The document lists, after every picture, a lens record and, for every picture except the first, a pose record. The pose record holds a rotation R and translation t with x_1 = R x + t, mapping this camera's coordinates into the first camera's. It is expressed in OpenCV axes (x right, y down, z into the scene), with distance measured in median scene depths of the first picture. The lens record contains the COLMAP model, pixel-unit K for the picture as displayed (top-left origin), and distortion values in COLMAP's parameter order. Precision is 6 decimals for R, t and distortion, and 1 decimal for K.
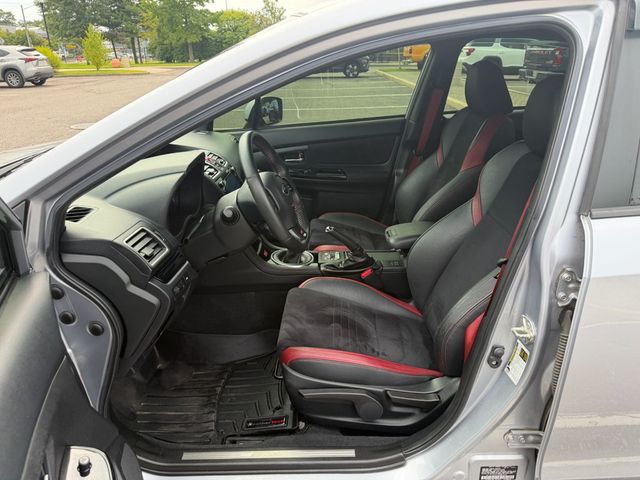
lens RADIAL K [[454.5, 0, 320.0], [0, 454.5, 240.0], [0, 0, 1]] dist [0.043901, -0.064148]
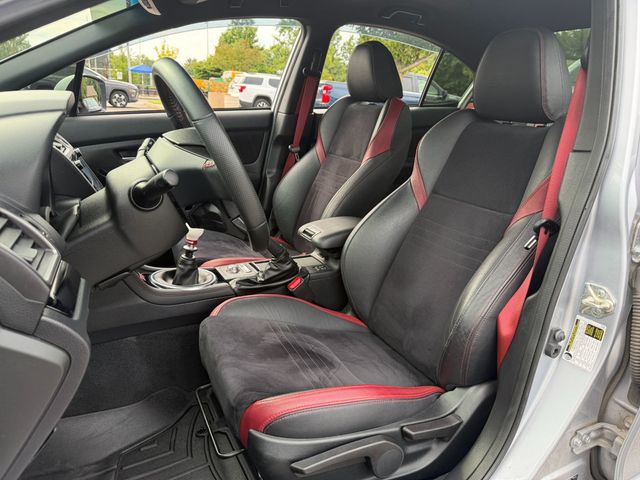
lens RADIAL K [[456.0, 0, 320.0], [0, 456.0, 240.0], [0, 0, 1]] dist [0.079376, -0.130728]
pose [[0.886084, -0.082995, 0.456033, -0.201782], [0.119860, 0.991404, -0.052462, 0.044406], [-0.447759, 0.101145, 0.888415, 0.283514]]
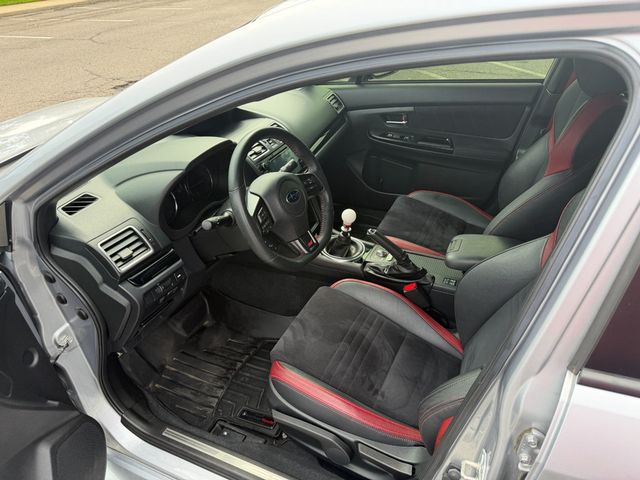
lens RADIAL K [[456.0, 0, 320.0], [0, 456.0, 240.0], [0, 0, 1]] dist [0.079376, -0.130728]
pose [[0.908834, 0.202185, -0.364887, 0.241144], [-0.128601, 0.967888, 0.215999, -0.176462], [0.396841, -0.149382, 0.905650, 0.154460]]
